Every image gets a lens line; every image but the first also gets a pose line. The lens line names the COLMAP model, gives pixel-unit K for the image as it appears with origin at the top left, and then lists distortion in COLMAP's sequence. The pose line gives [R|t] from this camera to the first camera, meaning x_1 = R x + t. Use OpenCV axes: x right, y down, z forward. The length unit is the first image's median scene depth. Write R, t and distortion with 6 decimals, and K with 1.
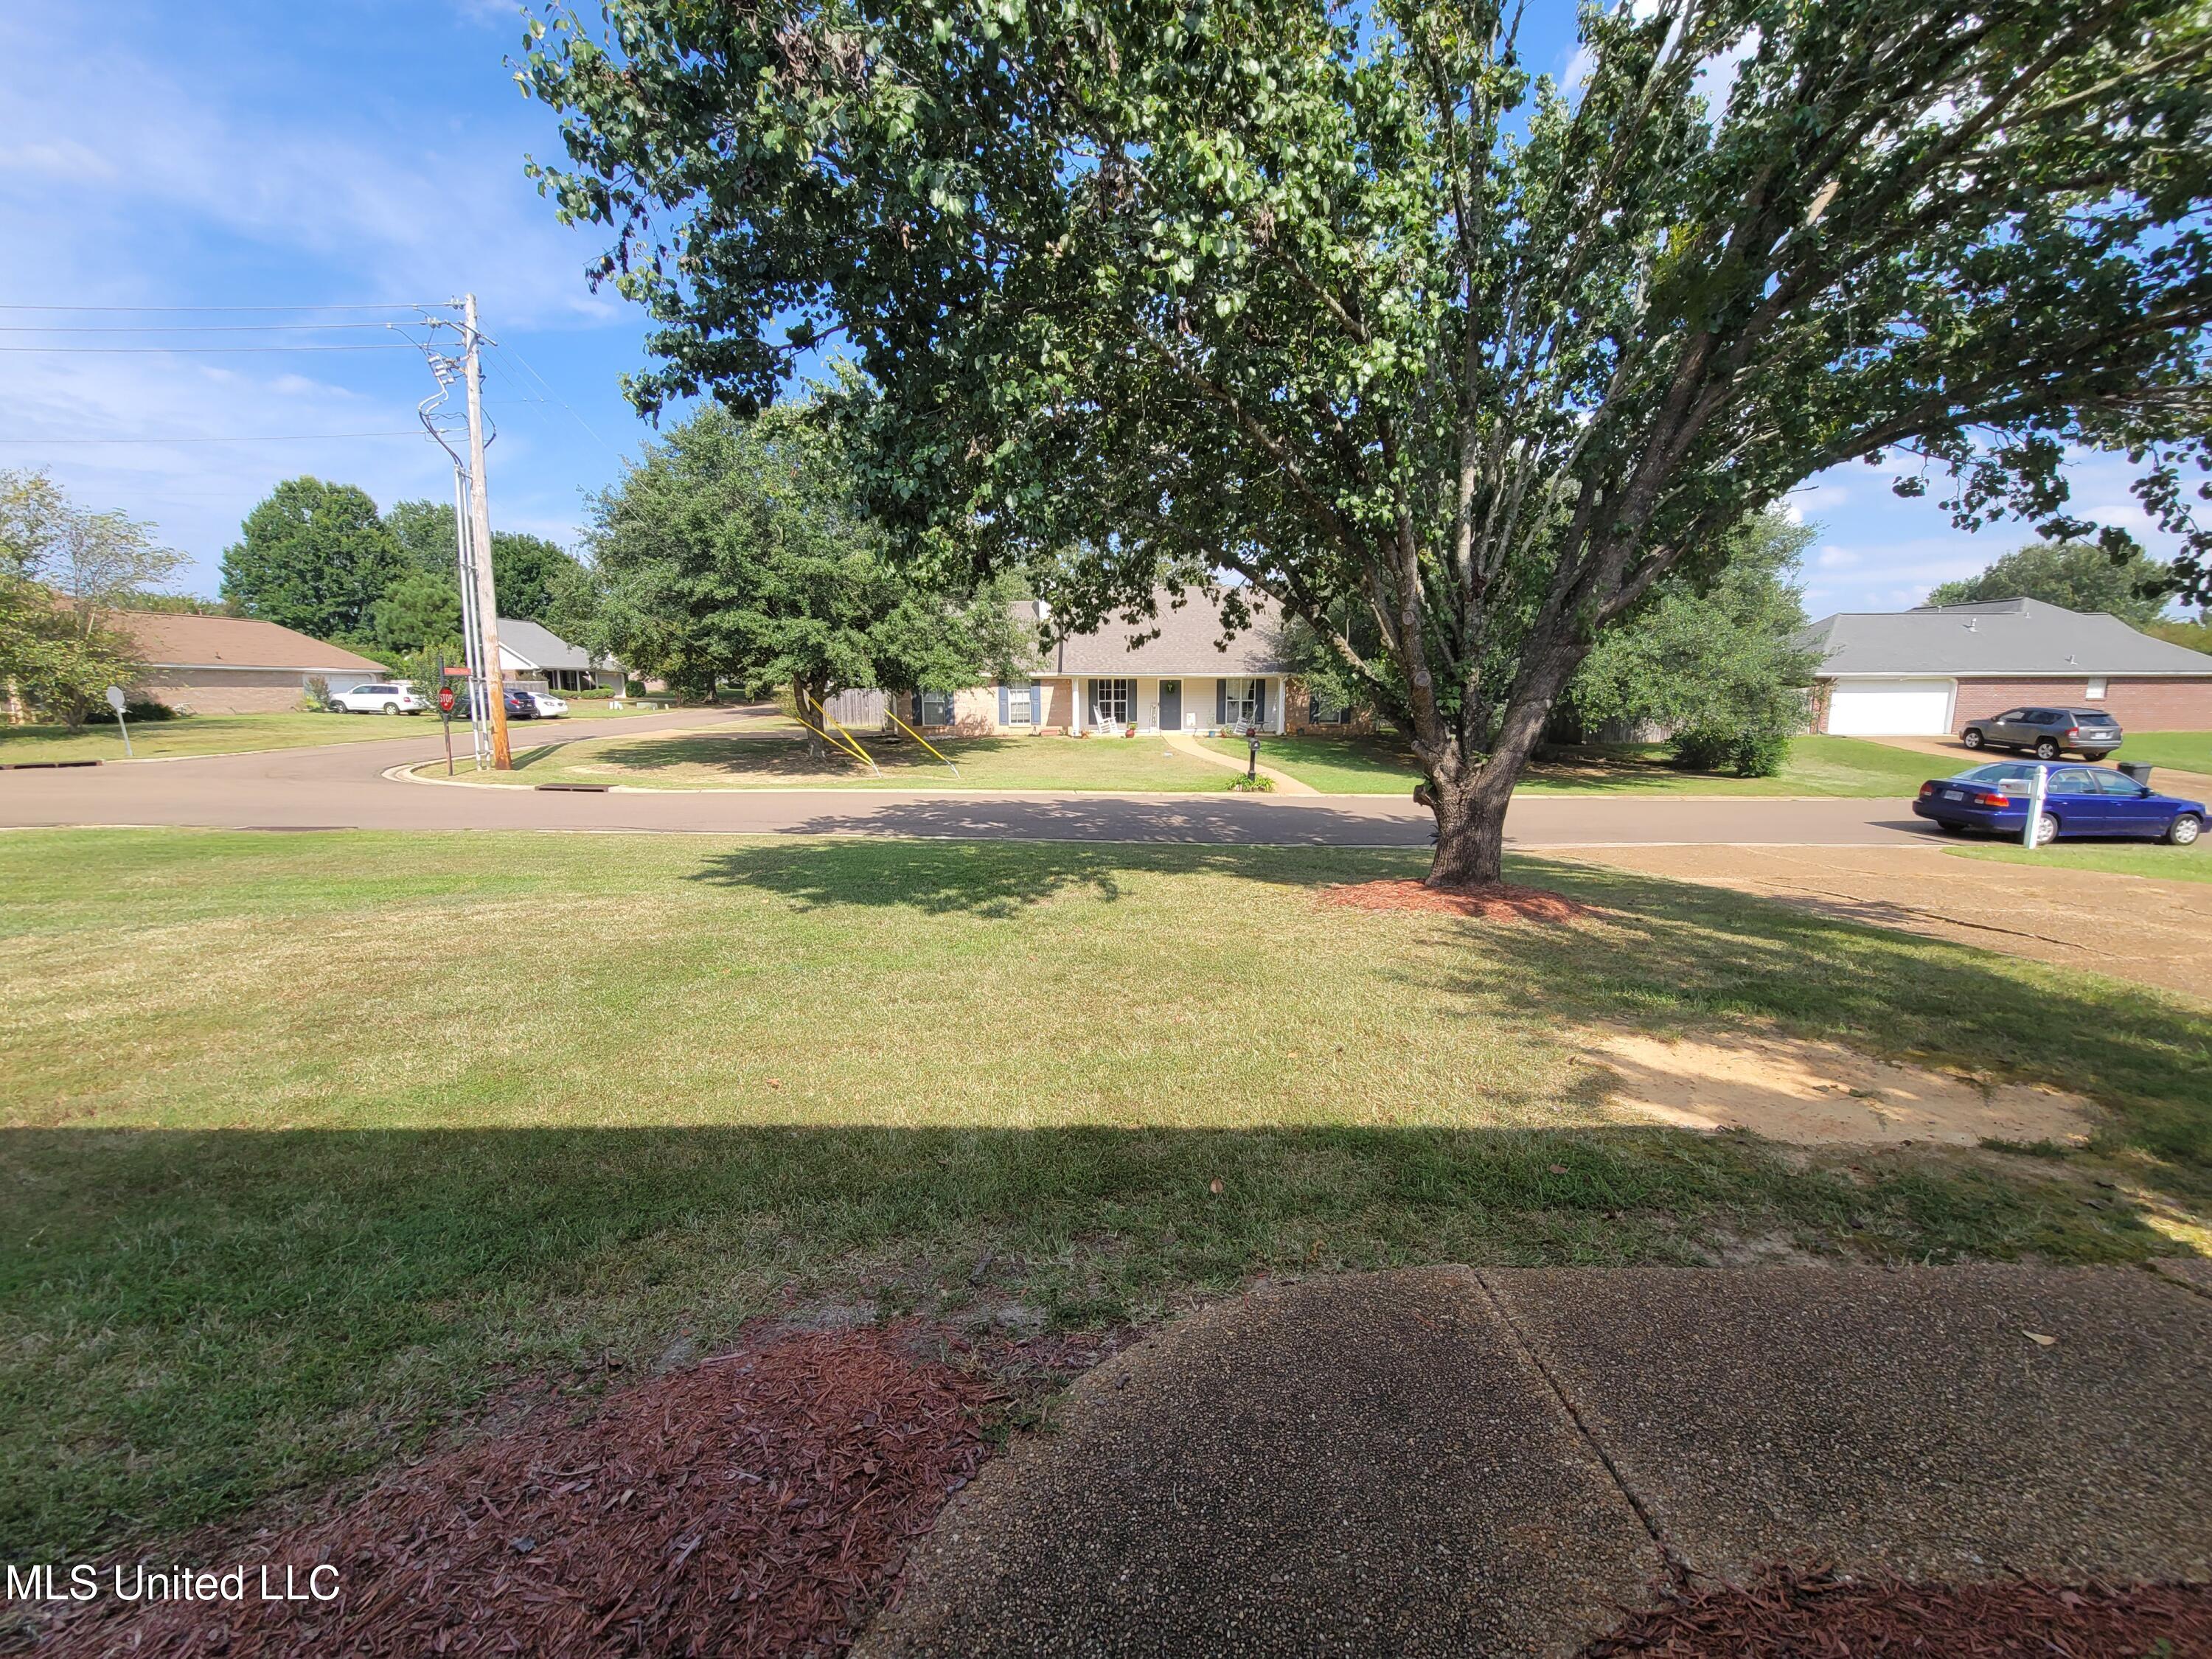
lens RADIAL K [[904.2, 0, 1100.4], [0, 904.2, 836.0], [0, 0, 1]] dist [-0.007487, -0.000052]
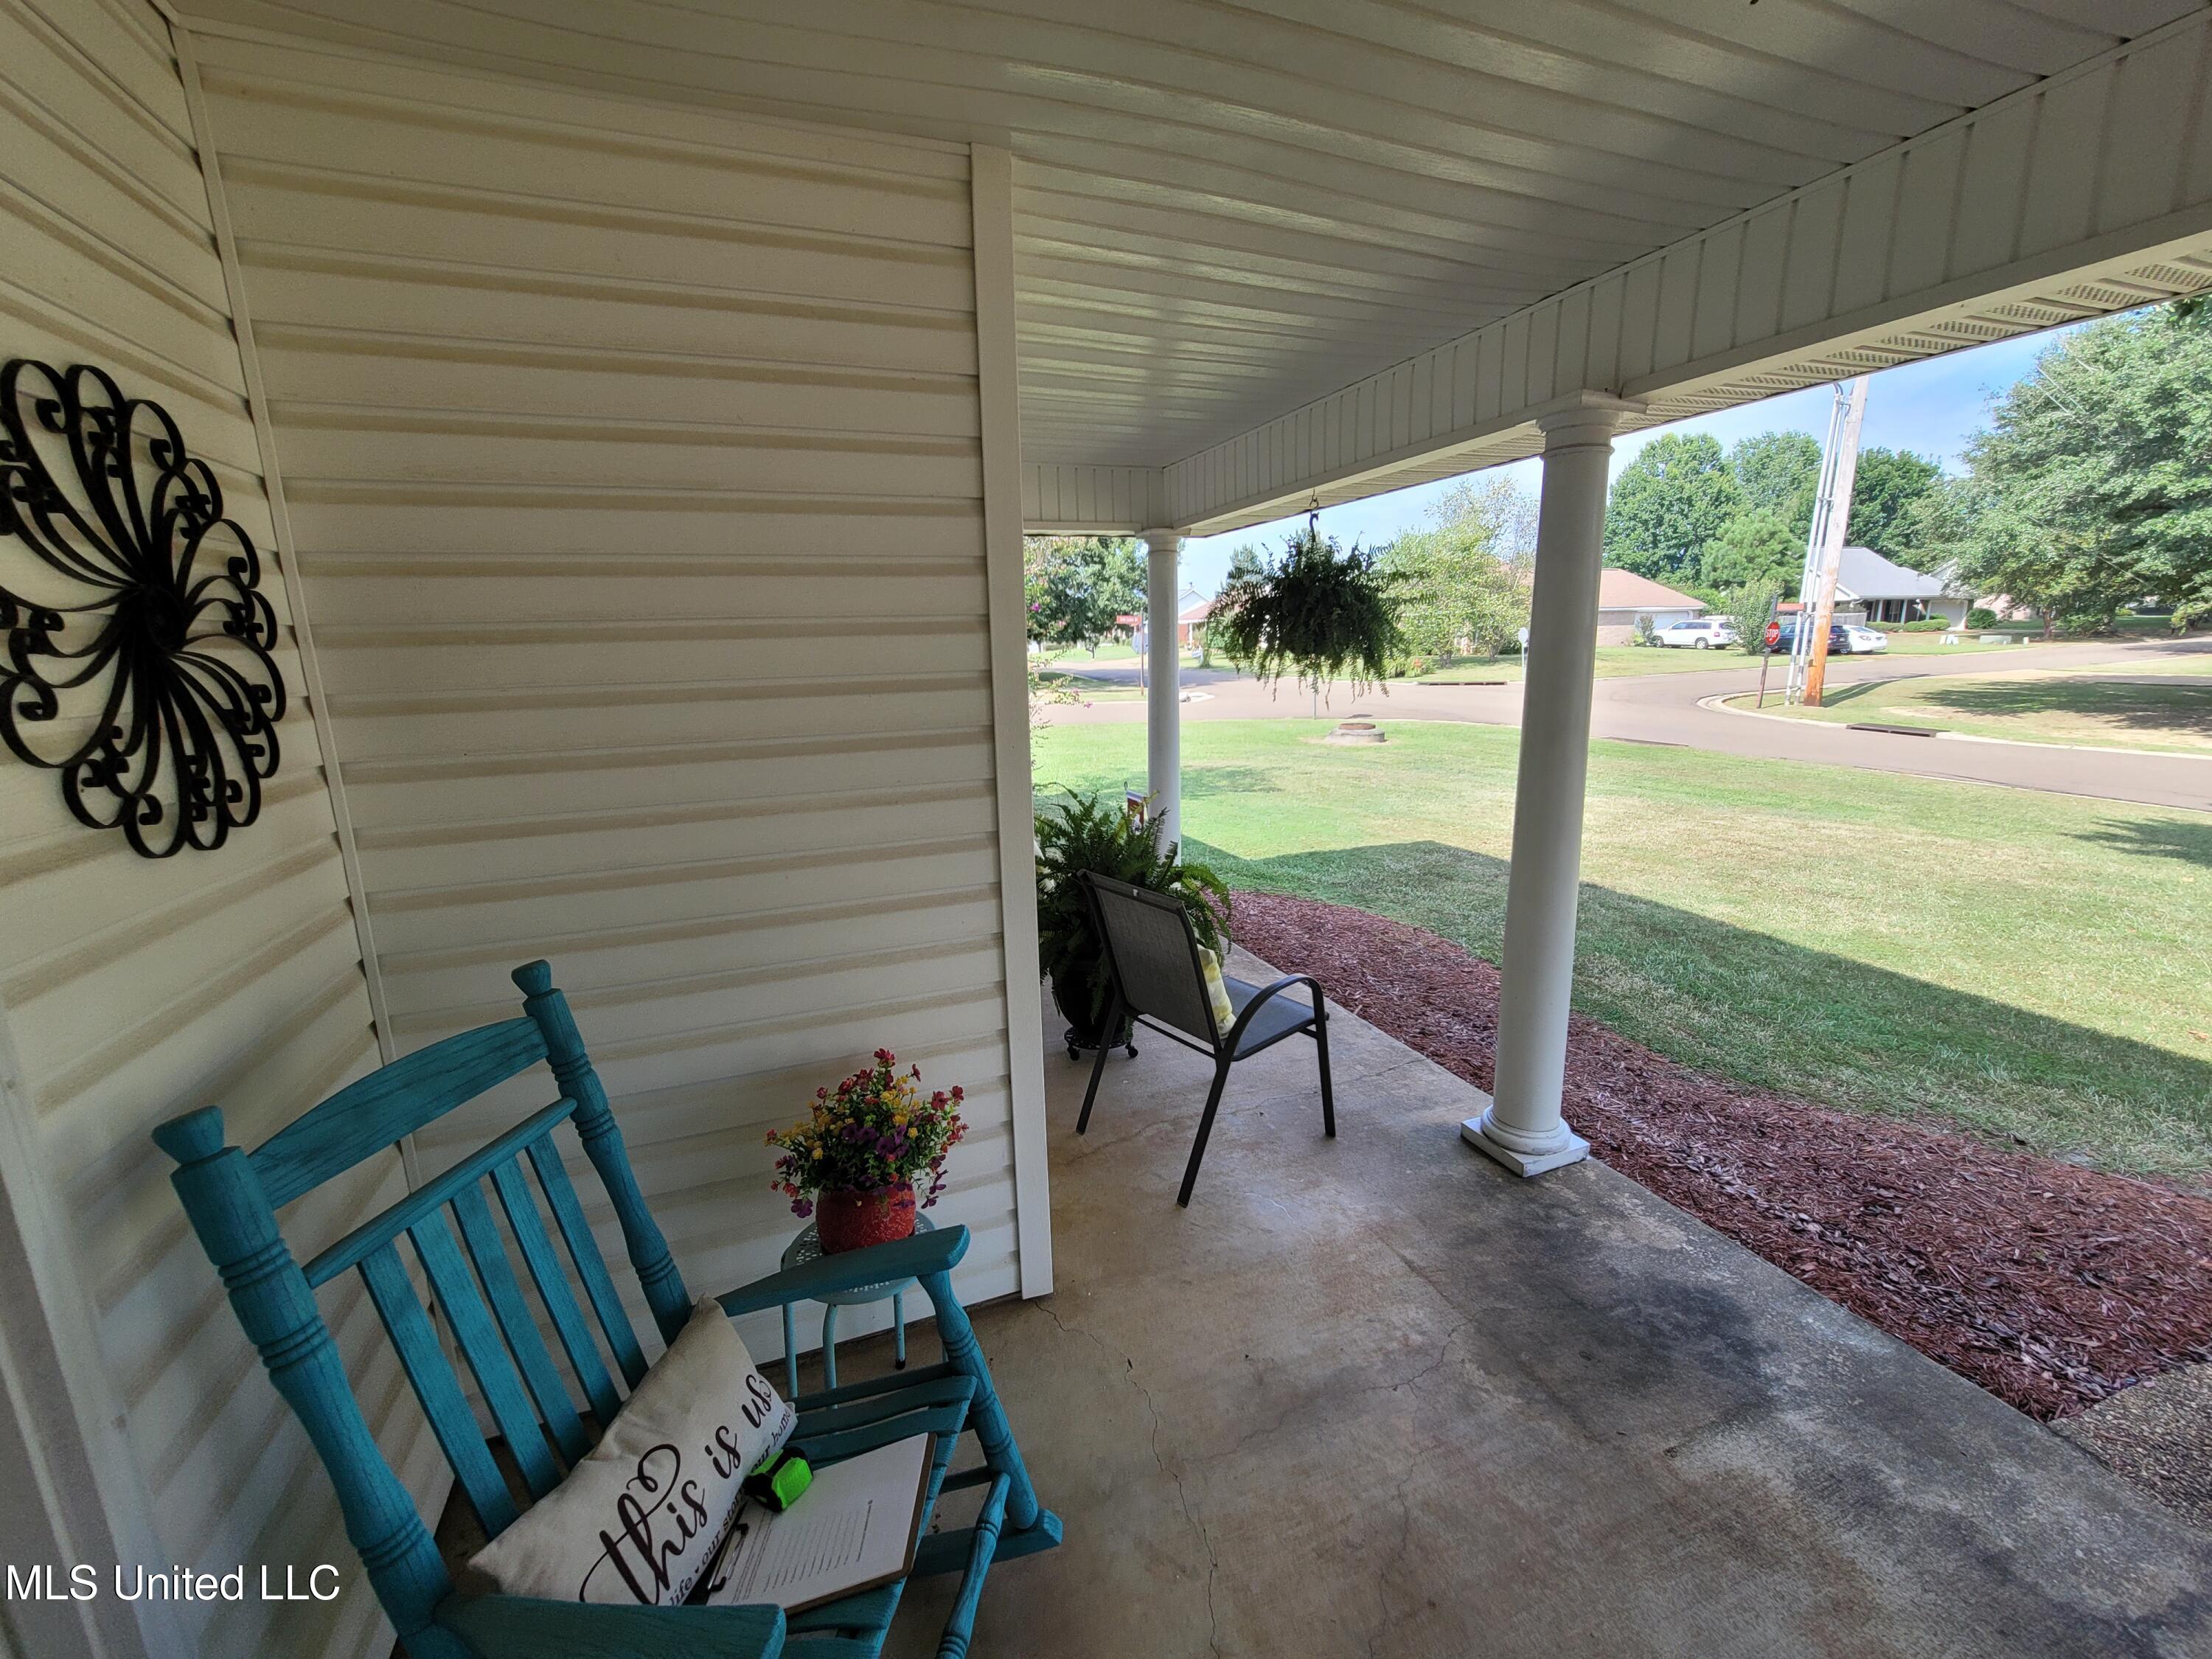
lens RADIAL K [[904.2, 0, 1100.4], [0, 904.2, 836.0], [0, 0, 1]] dist [-0.007487, -0.000052]
pose [[0.338404, 0.193111, -0.920973, 0.014331], [-0.127271, 0.979116, 0.158538, 0.010346], [0.932355, 0.063563, 0.355914, -0.079391]]
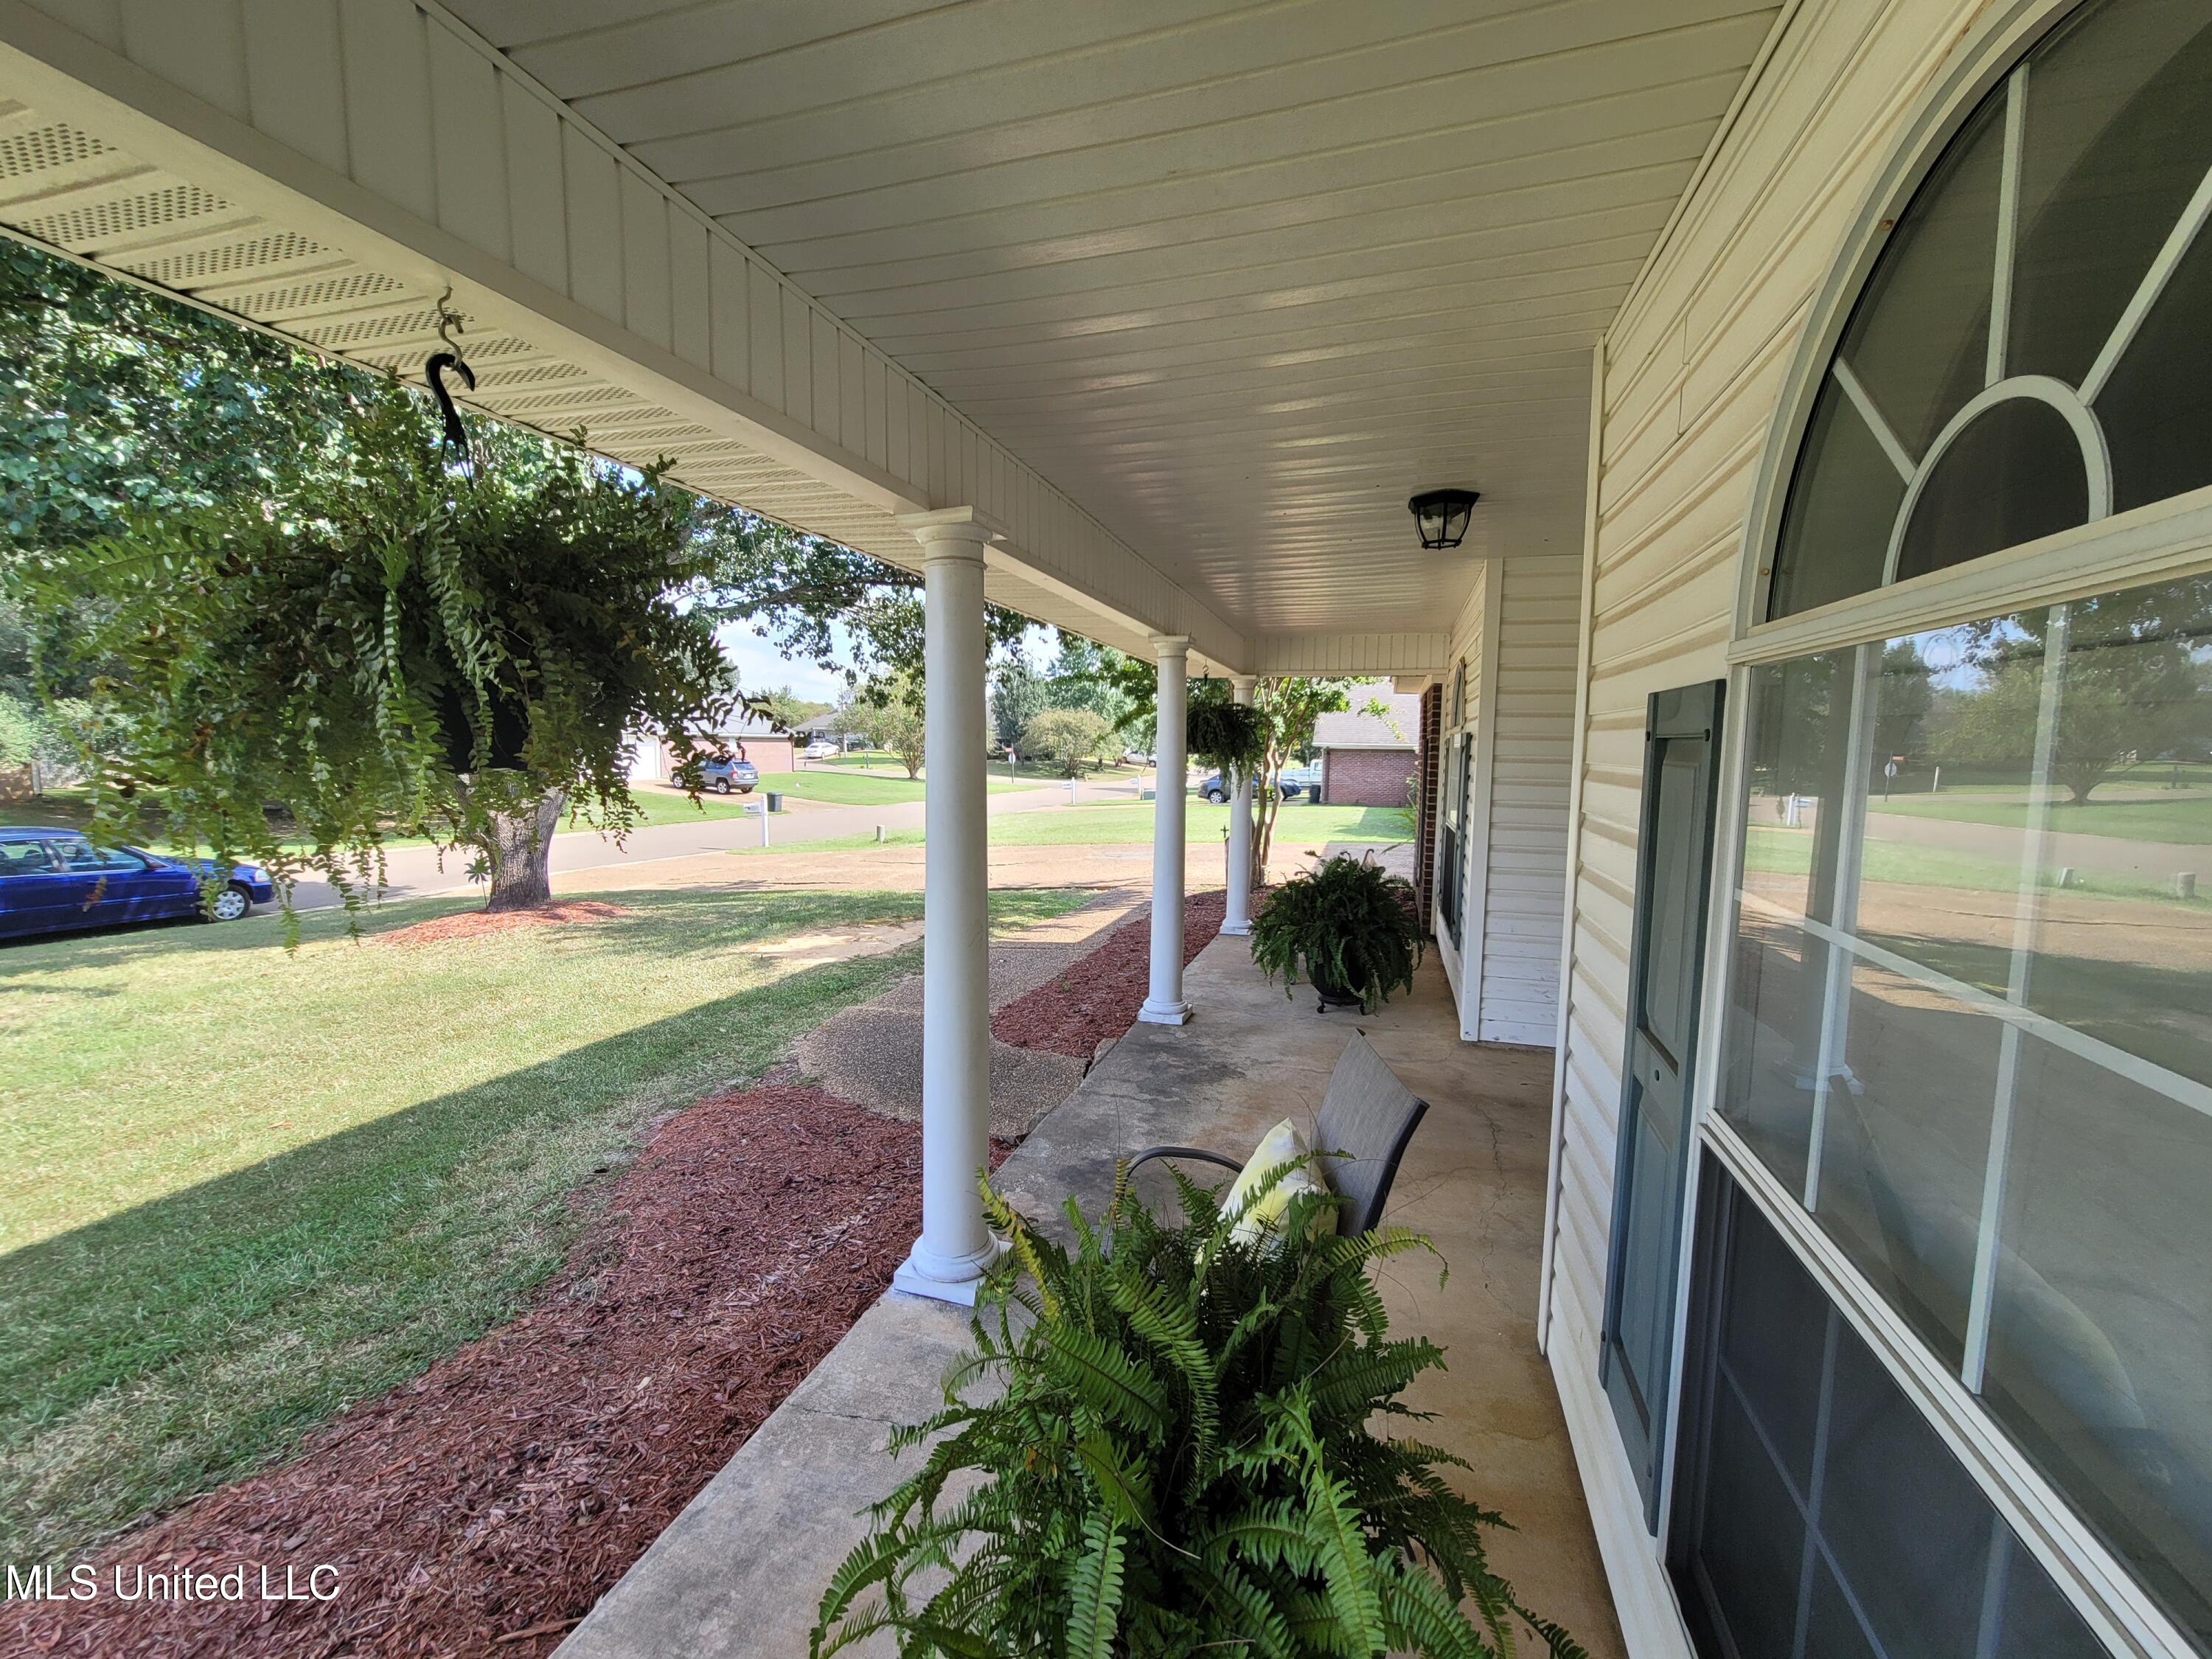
lens RADIAL K [[904.2, 0, 1100.4], [0, 904.2, 836.0], [0, 0, 1]] dist [-0.007487, -0.000052]
pose [[0.315648, -0.084382, 0.945117, -0.172135], [0.138301, 0.989493, 0.042155, 0.006048], [-0.938743, 0.117404, 0.324002, -0.040390]]
